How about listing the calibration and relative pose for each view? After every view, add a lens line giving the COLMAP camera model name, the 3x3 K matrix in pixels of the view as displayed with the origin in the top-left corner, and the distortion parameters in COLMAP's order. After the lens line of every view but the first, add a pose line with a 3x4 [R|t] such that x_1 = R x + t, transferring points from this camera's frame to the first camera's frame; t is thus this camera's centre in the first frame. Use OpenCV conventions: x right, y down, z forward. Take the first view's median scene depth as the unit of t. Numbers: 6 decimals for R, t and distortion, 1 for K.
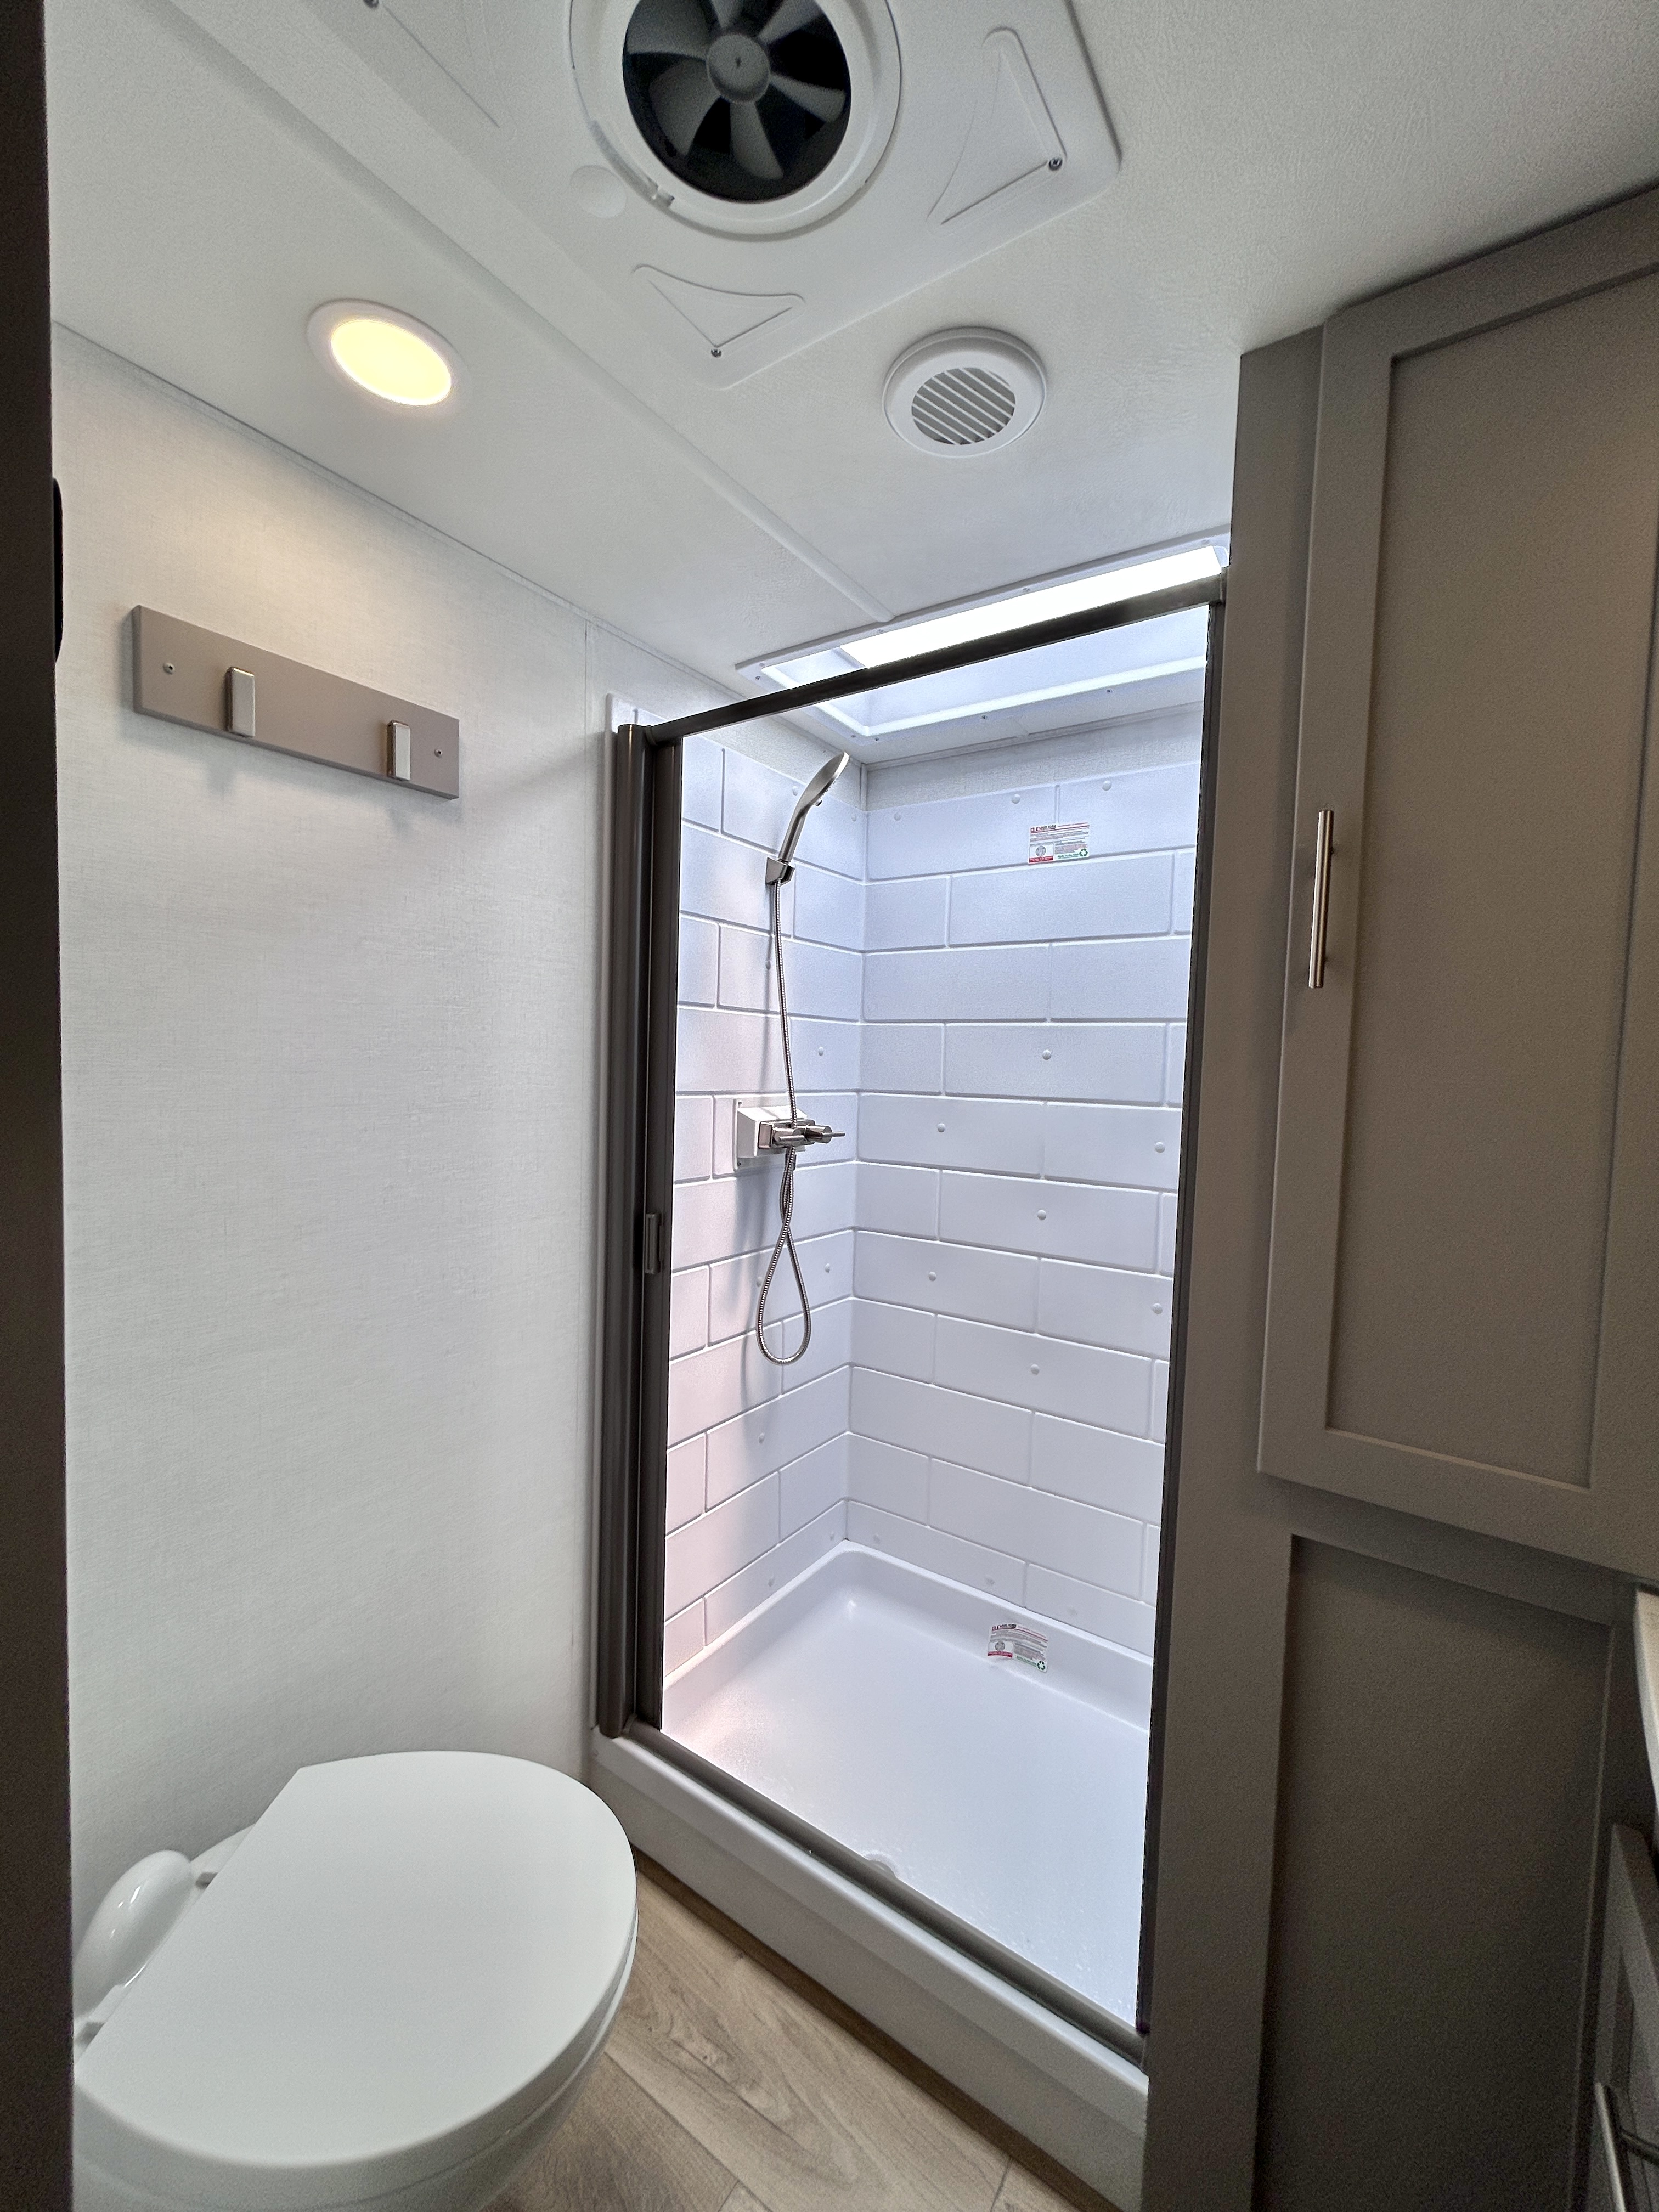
lens RADIAL K [[891.3, 0, 829.5], [0, 891.3, 1106.0], [0, 0, 1]] dist [0.000489, 0.000042]
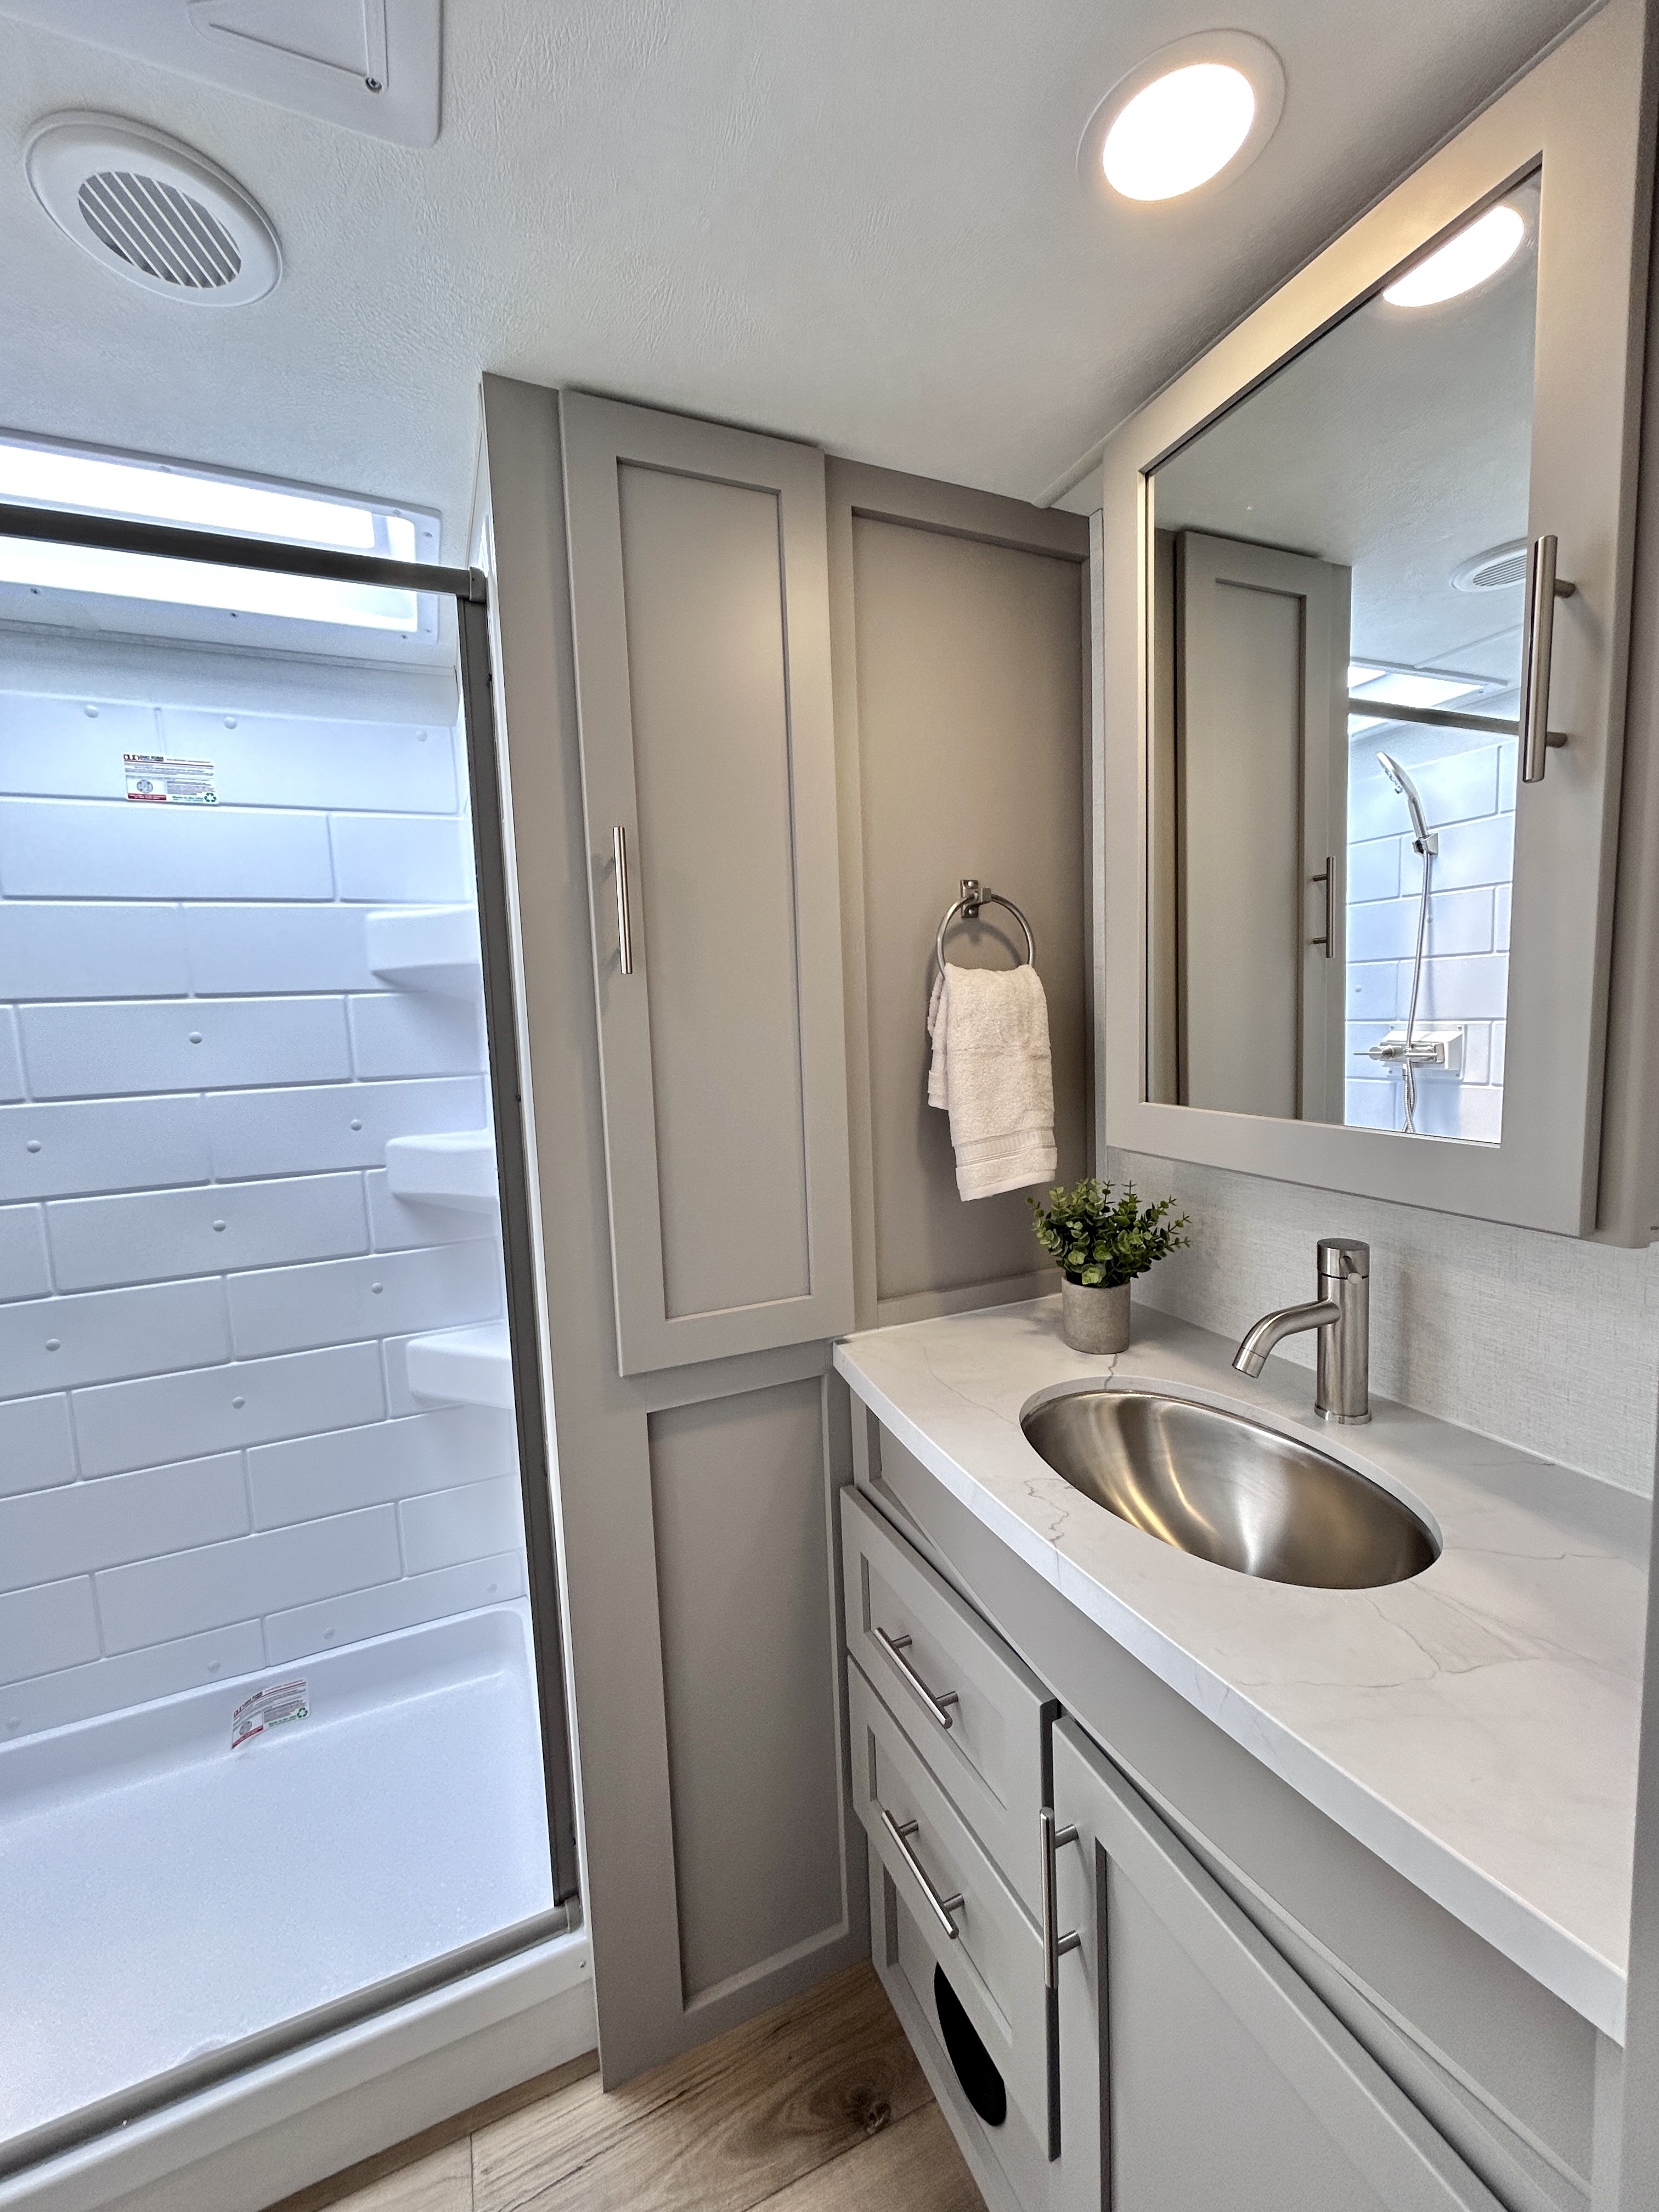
lens RADIAL K [[891.3, 0, 829.5], [0, 891.3, 1106.0], [0, 0, 1]] dist [0.000489, 0.000042]
pose [[0.521107, -0.140256, 0.841888, -0.165396], [0.097365, 0.989735, 0.104620, -0.023876], [-0.847919, 0.027452, 0.529414, 0.054674]]
